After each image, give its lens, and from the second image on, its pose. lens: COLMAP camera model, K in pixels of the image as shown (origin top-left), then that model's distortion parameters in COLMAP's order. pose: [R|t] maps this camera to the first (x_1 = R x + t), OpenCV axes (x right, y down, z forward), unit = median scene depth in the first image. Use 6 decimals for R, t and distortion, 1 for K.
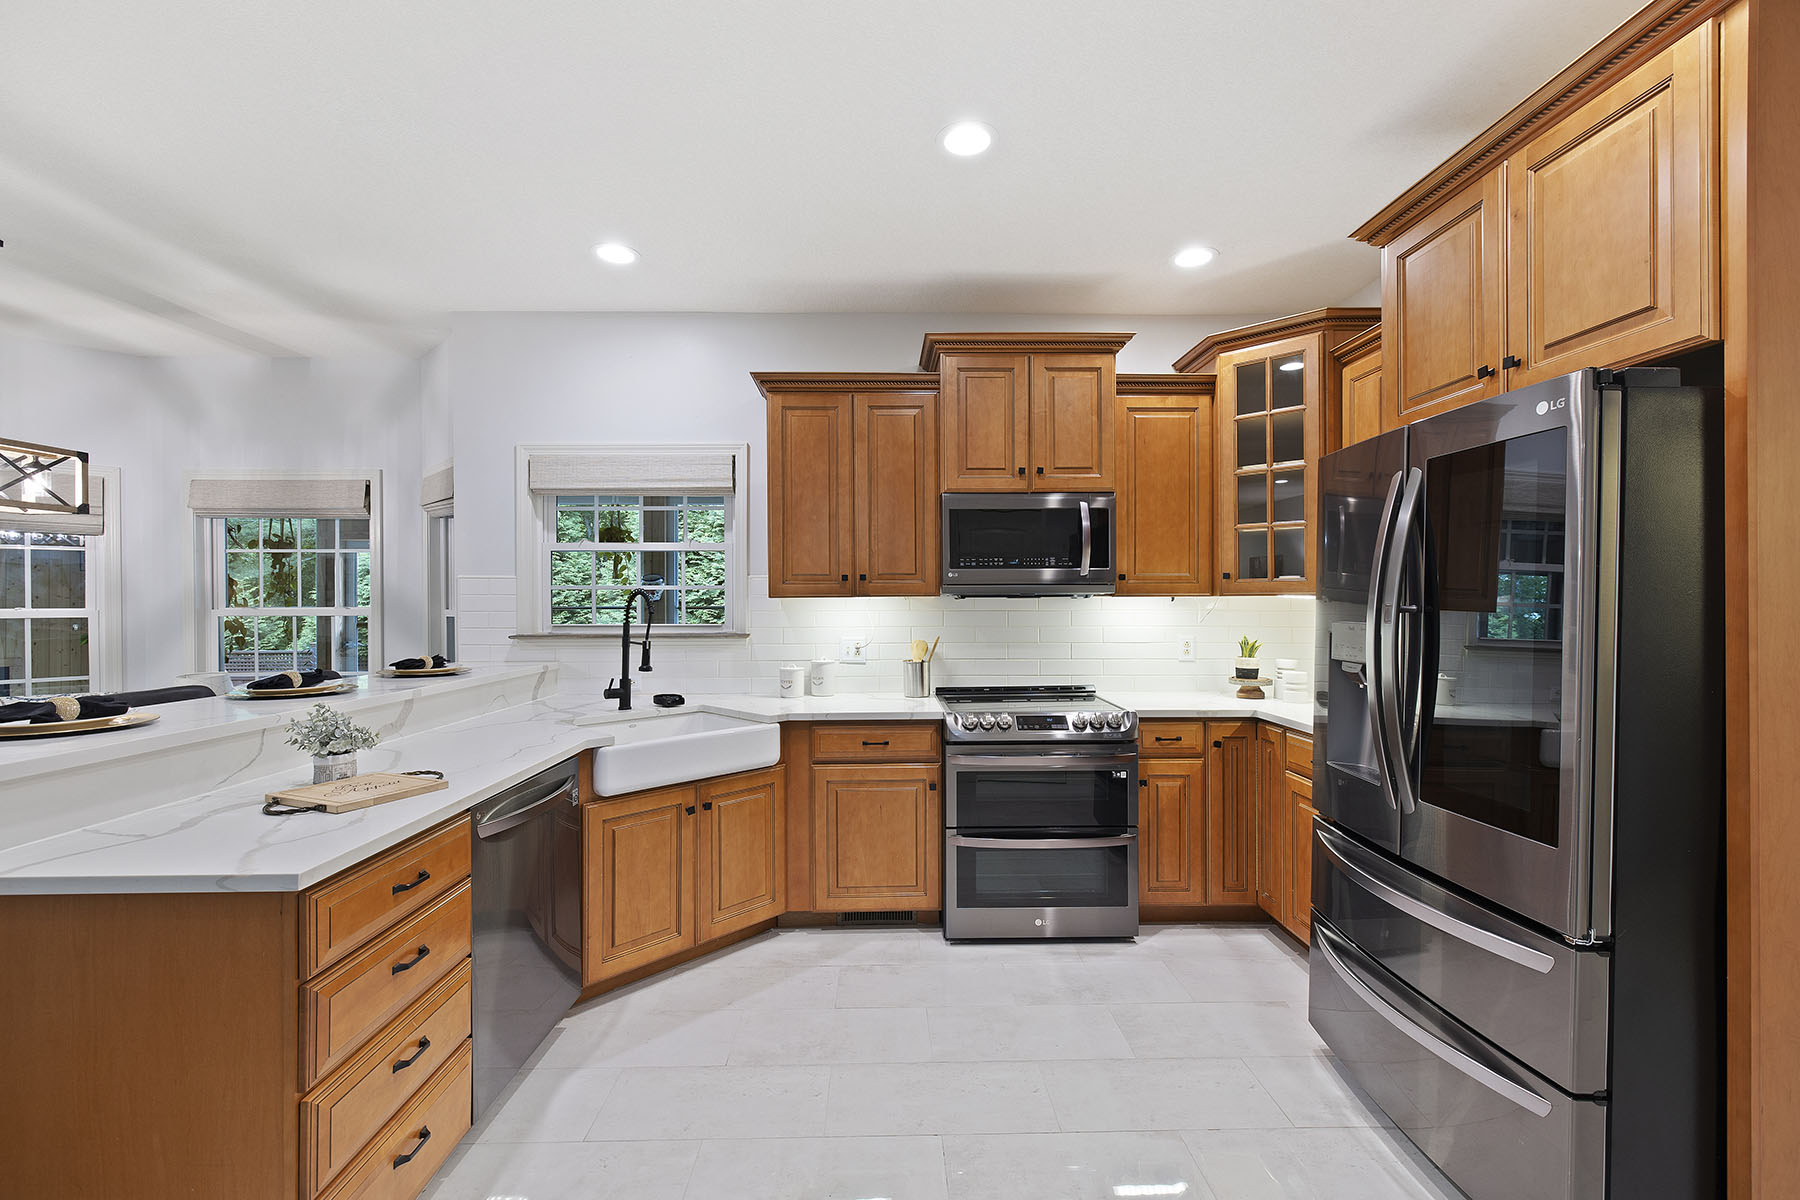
lens RADIAL K [[776.4, 0, 897.6], [0, 776.4, 602.8], [0, 0, 1]] dist [0.005138, -0.000787]
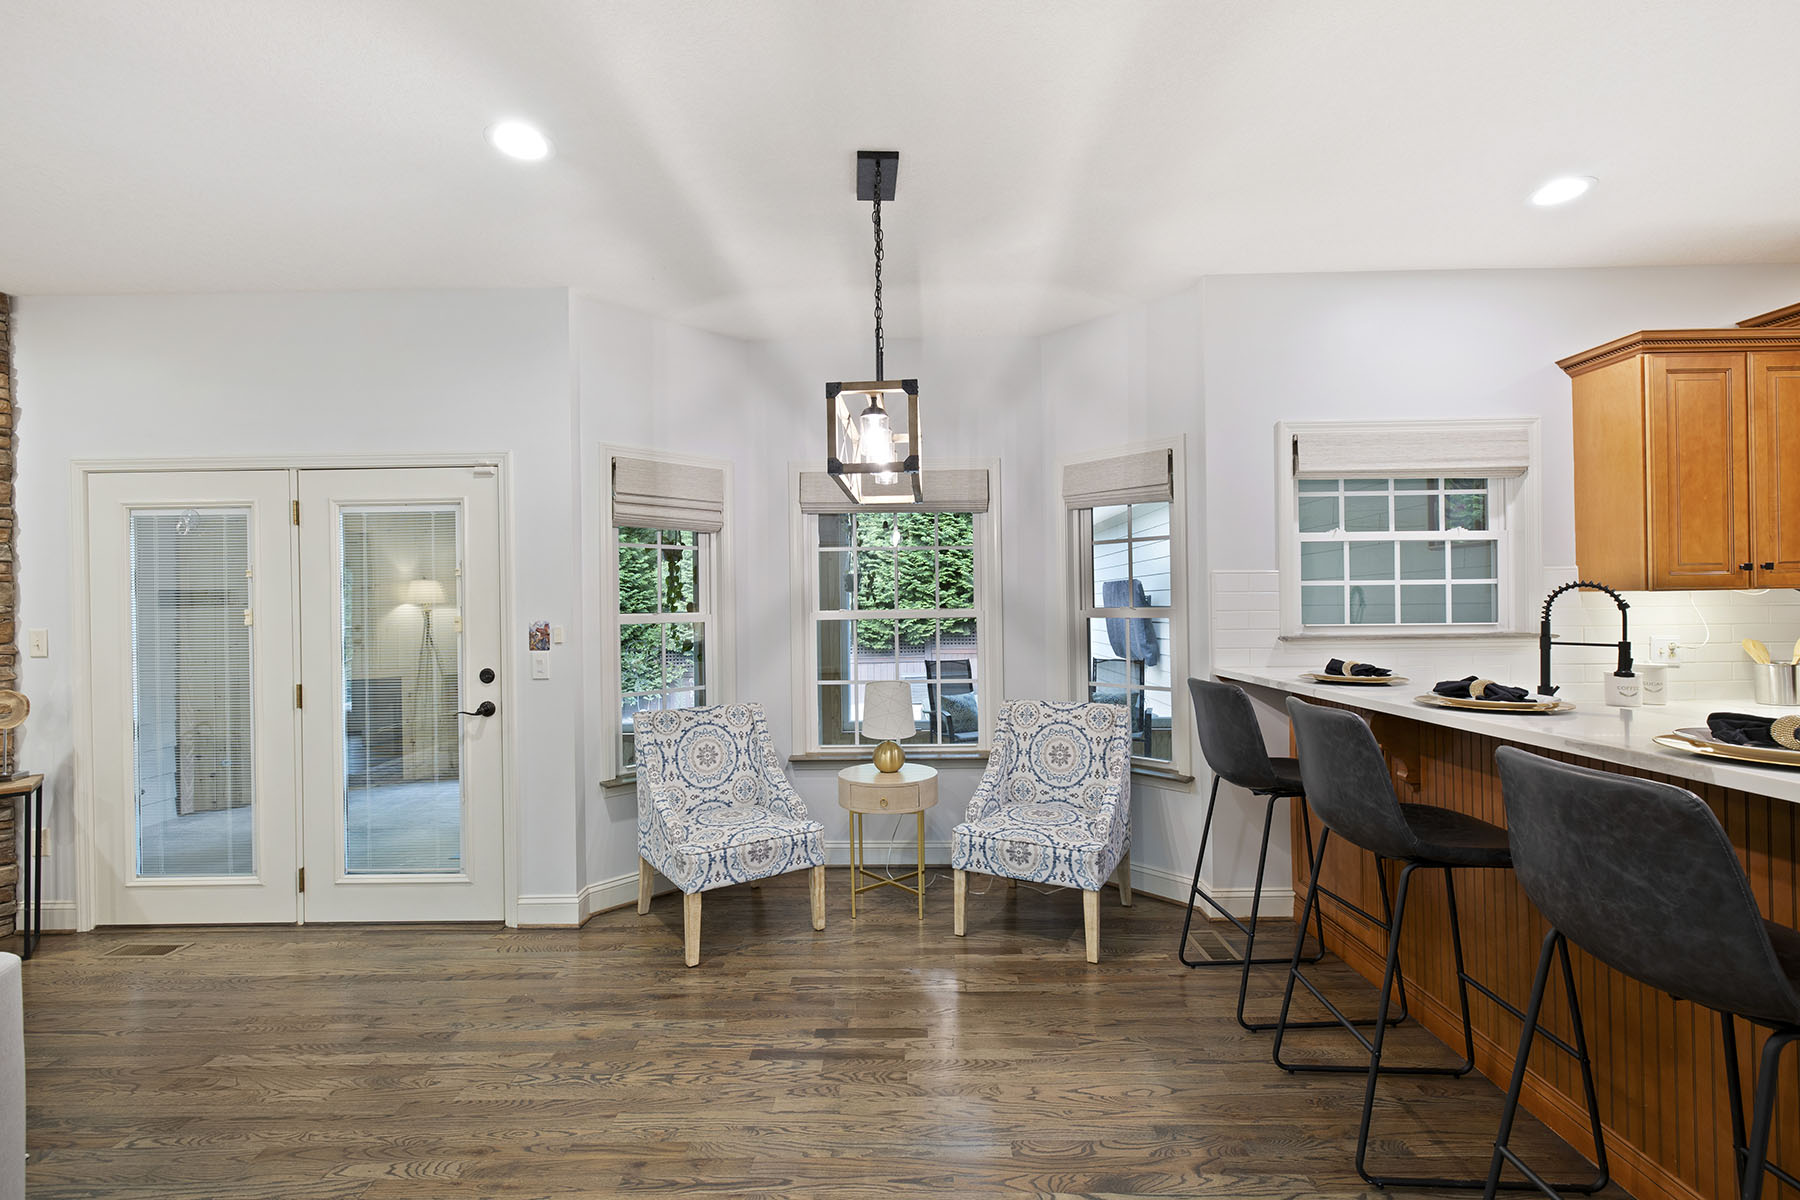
lens RADIAL K [[776.4, 0, 912.2], [0, 776.4, 598.4], [0, 0, 1]] dist [0.005138, -0.000787]
pose [[0.999536, -0.009428, -0.028961, -0.957730], [0.009107, 0.999896, -0.011176, 0.003784], [0.029063, 0.010907, 0.999518, 0.112108]]
